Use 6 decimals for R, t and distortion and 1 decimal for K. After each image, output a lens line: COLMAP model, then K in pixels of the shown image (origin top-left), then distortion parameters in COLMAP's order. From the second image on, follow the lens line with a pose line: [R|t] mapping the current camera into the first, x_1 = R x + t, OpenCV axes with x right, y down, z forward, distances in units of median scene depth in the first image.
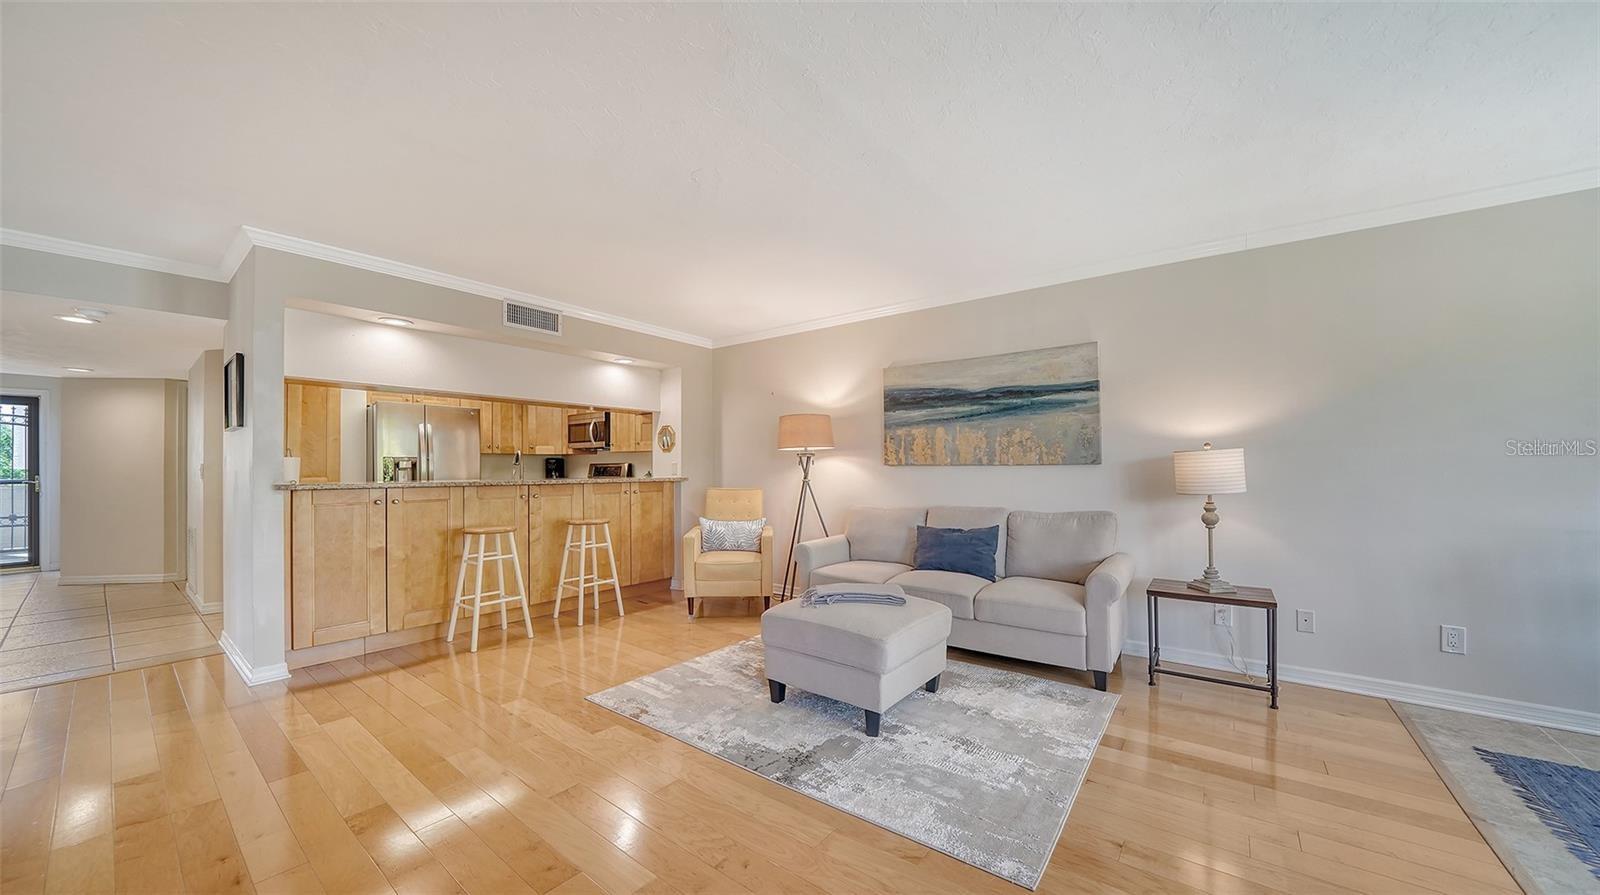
lens RADIAL K [[560.3, 0, 800.1], [0, 560.3, 463.0], [0, 0, 1]] dist [-0.023256, 0.000073]
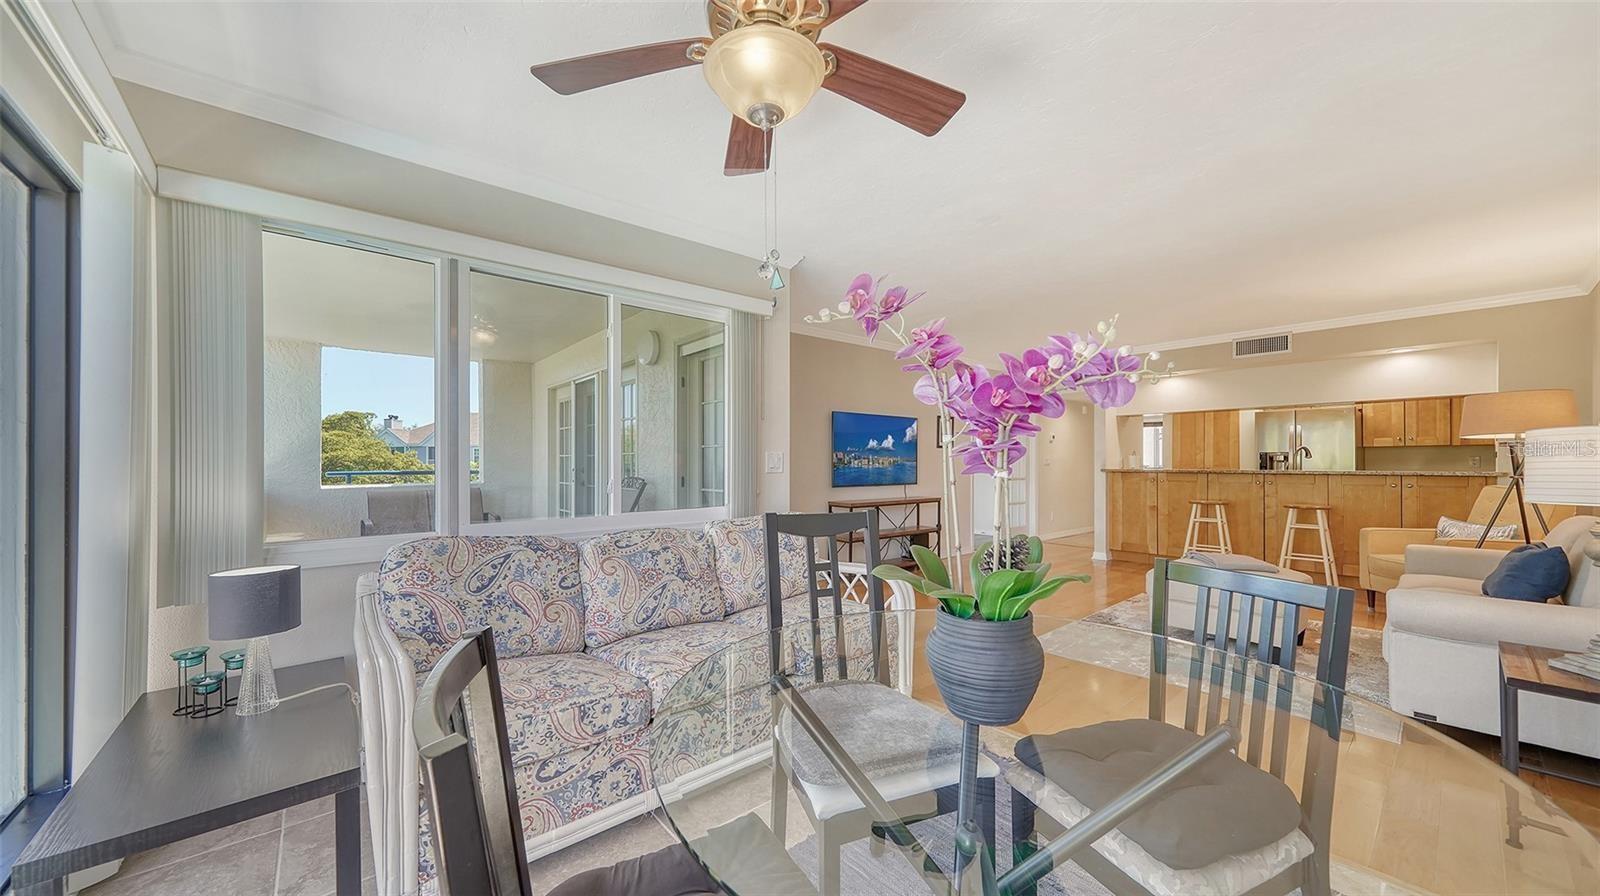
lens RADIAL K [[561.2, 0, 799.0], [0, 561.2, 463.8], [0, 0, 1]] dist [0.001635, 0.000024]
pose [[-0.215701, 0.005926, -0.976441, 1.023956], [0.012849, 0.999912, 0.003230, -0.002582], [0.976375, -0.011850, -0.215758, 0.217390]]
